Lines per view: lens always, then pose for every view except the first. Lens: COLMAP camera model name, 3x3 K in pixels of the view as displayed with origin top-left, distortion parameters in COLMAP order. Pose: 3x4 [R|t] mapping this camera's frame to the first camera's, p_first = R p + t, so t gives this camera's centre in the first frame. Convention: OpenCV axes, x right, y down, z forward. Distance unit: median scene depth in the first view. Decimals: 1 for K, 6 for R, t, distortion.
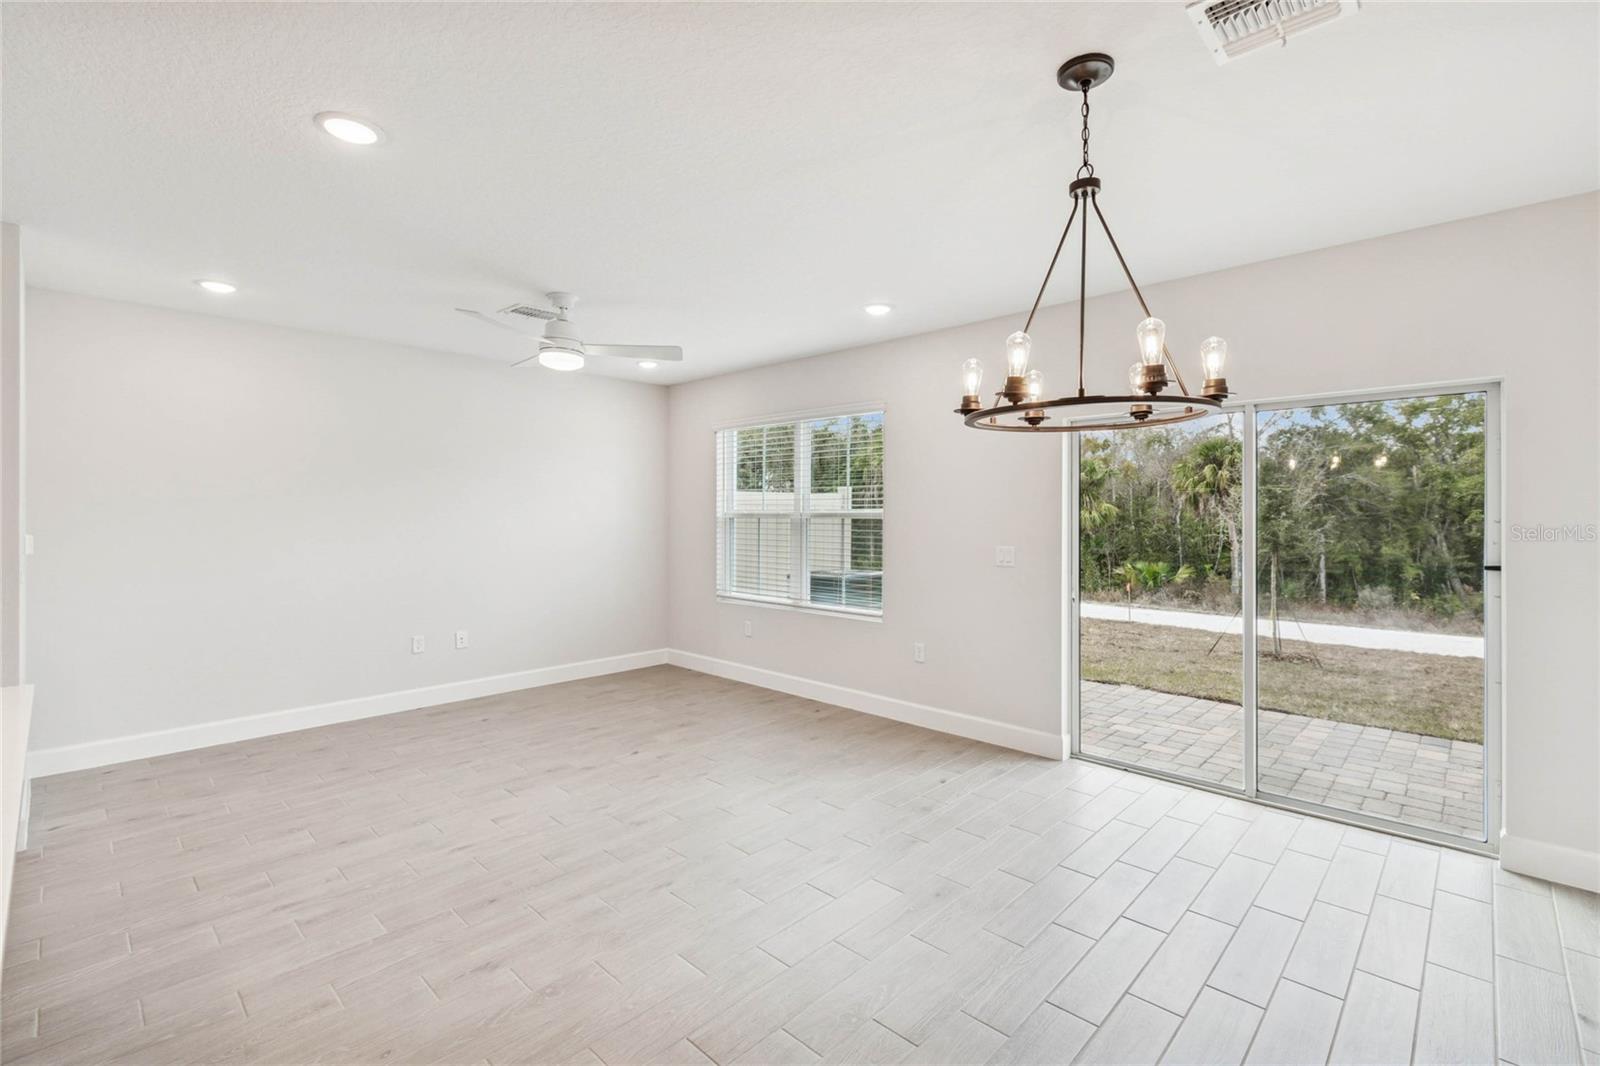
lens RADIAL K [[704.7, 0, 799.8], [0, 704.7, 518.0], [0, 0, 1]] dist [0.002263, -0.001994]
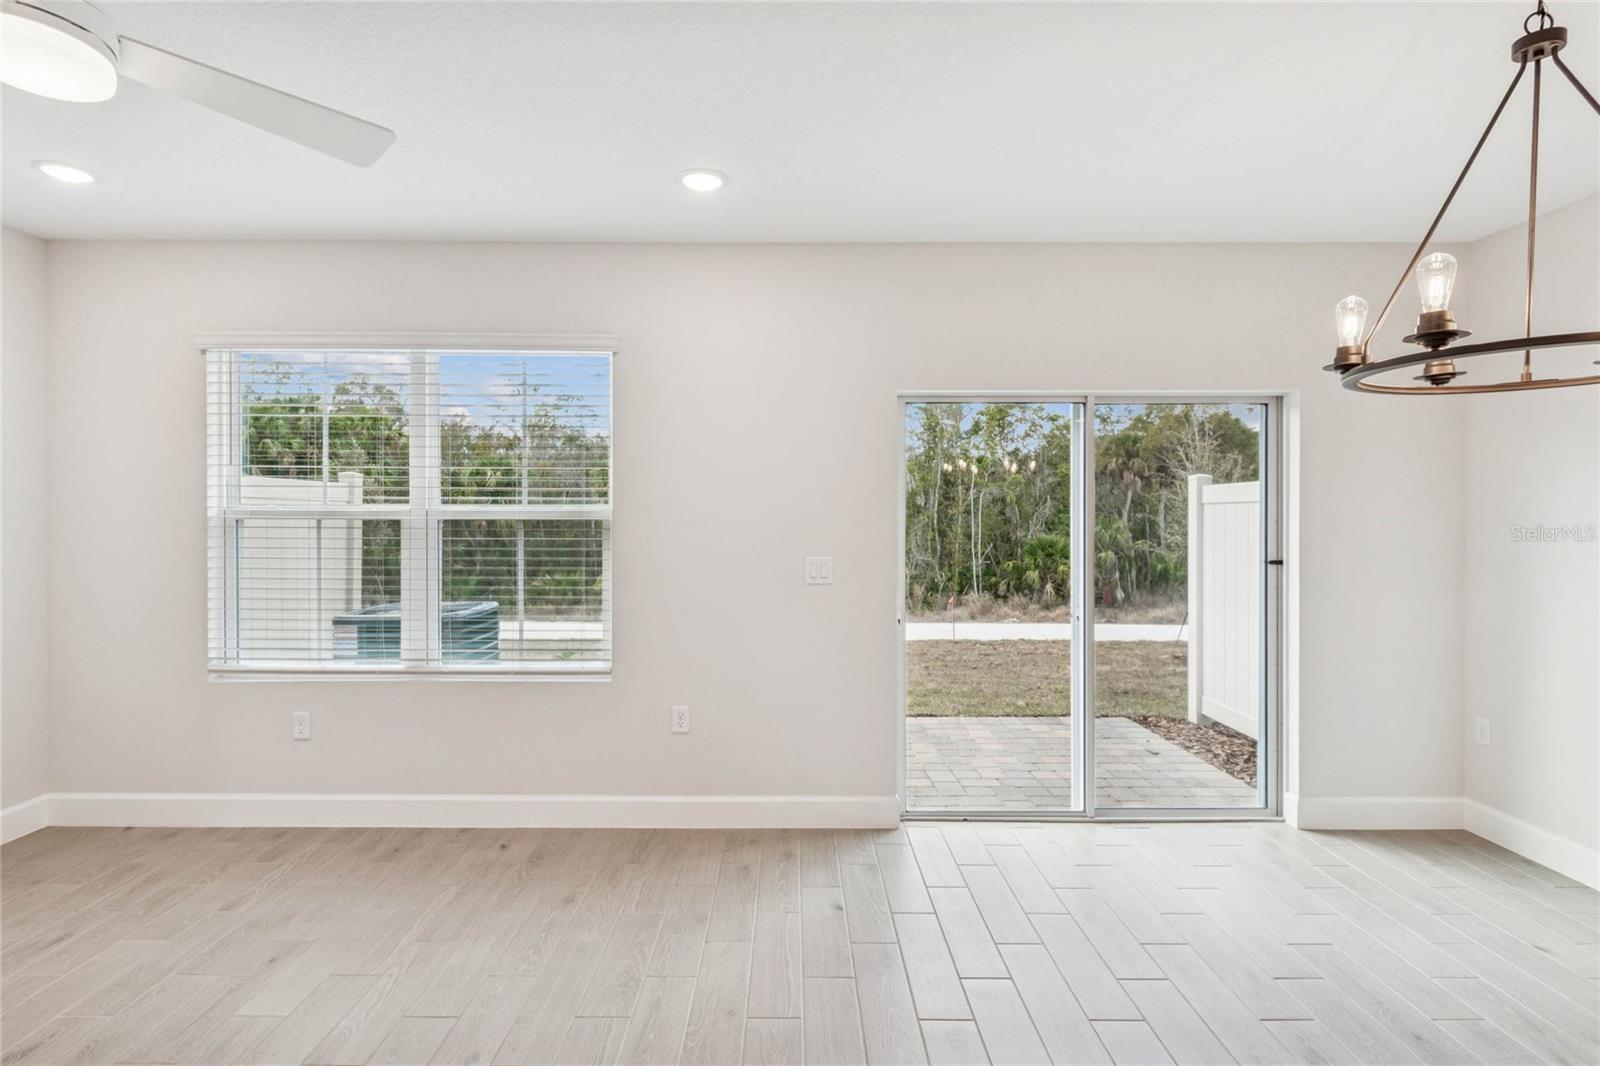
lens RADIAL K [[800.9, 0, 790.2], [0, 800.9, 527.4], [0, 0, 1]] dist [0.008542, -0.007578]
pose [[0.726320, -0.004850, 0.687339, -0.261191], [0.002129, 0.999986, 0.004806, 0.004661], [-0.687353, -0.002027, 0.726321, 0.350597]]
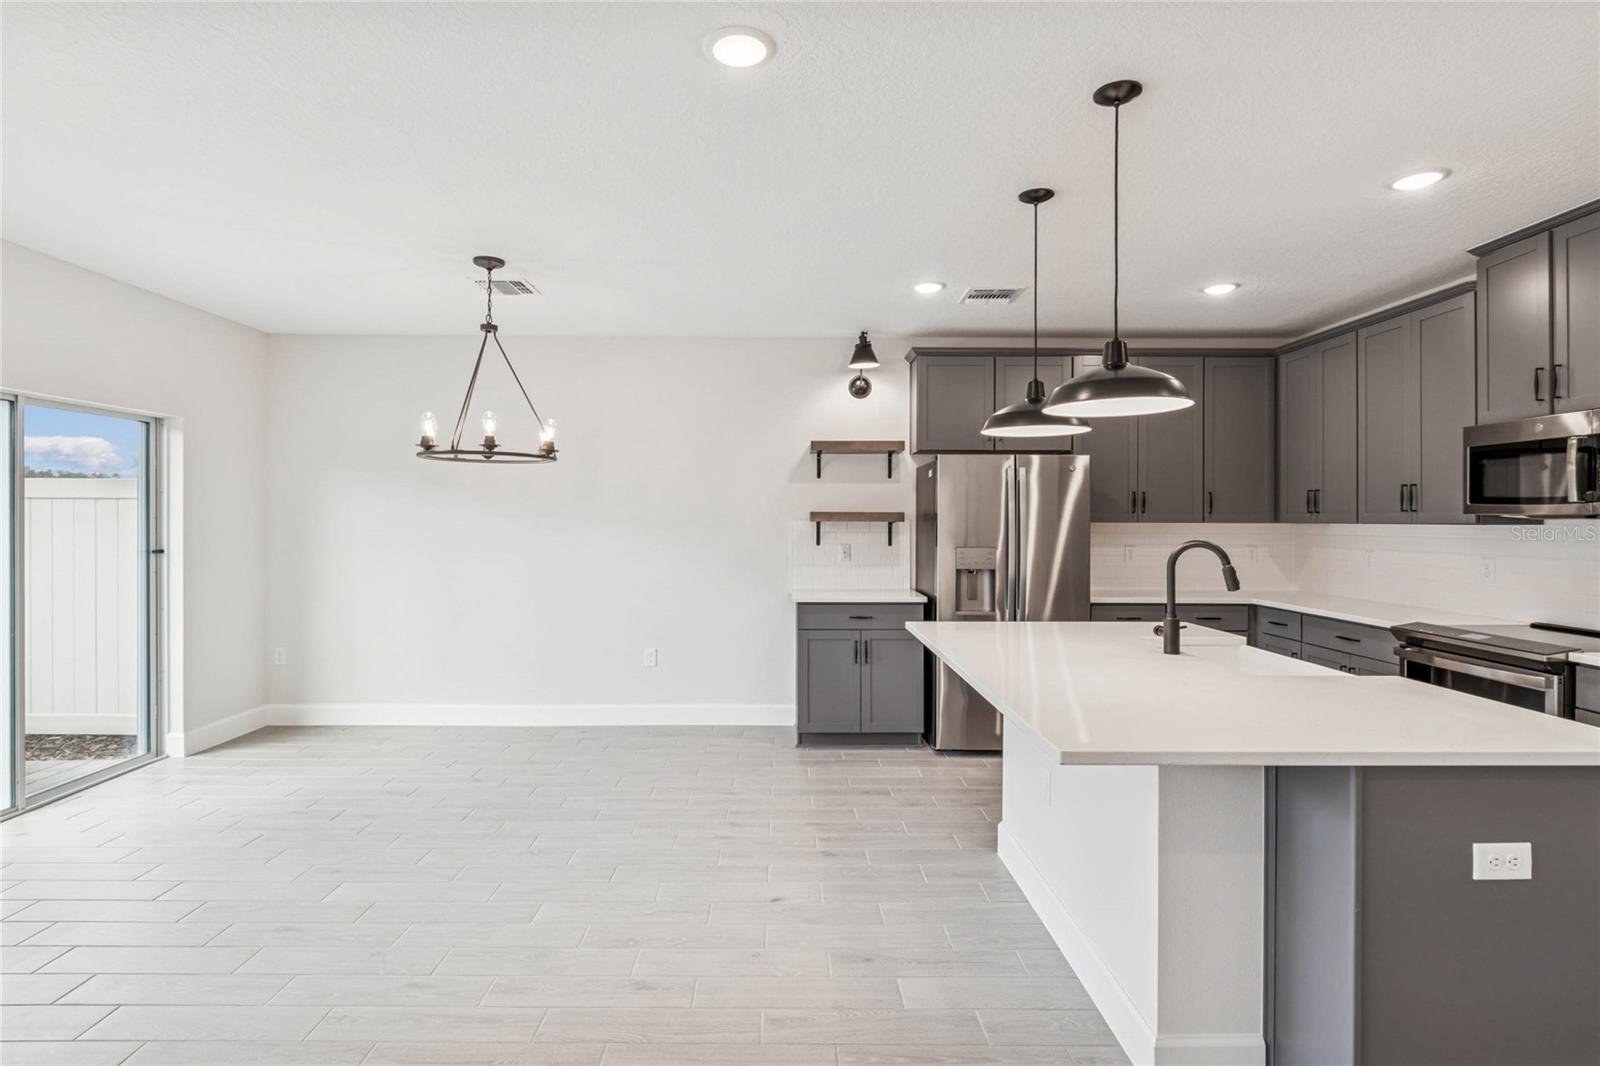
lens RADIAL K [[800.9, 0, 784.5], [0, 800.9, 523.4], [0, 0, 1]] dist [0.008542, -0.007578]
pose [[-0.686546, -0.006611, 0.727056, -0.585900], [-0.000022, 0.999959, 0.009071, 0.000708], [-0.727086, 0.006211, -0.686518, 0.689802]]
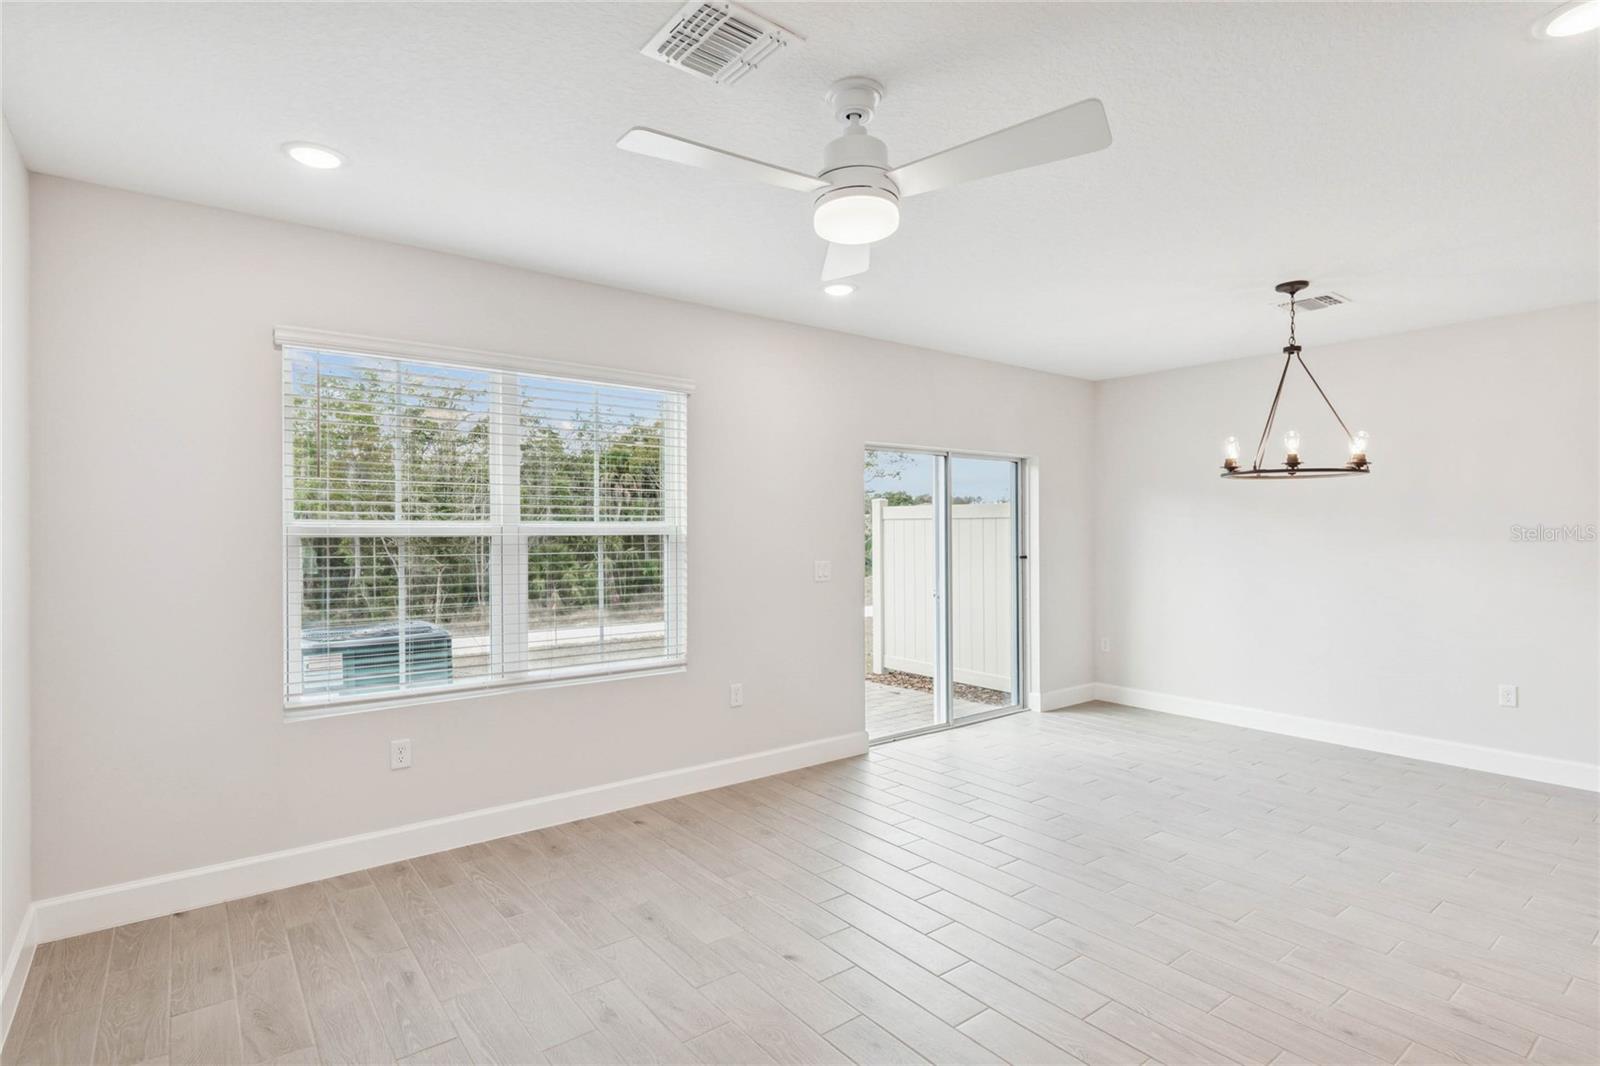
lens RADIAL K [[800.9, 0, 792.1], [0, 800.9, 527.7], [0, 0, 1]] dist [0.008542, -0.007578]
pose [[0.163007, -0.000584, 0.986625, -0.704201], [0.008337, 0.999965, -0.000785, -0.004829], [-0.986590, 0.008354, 0.163006, 0.730548]]
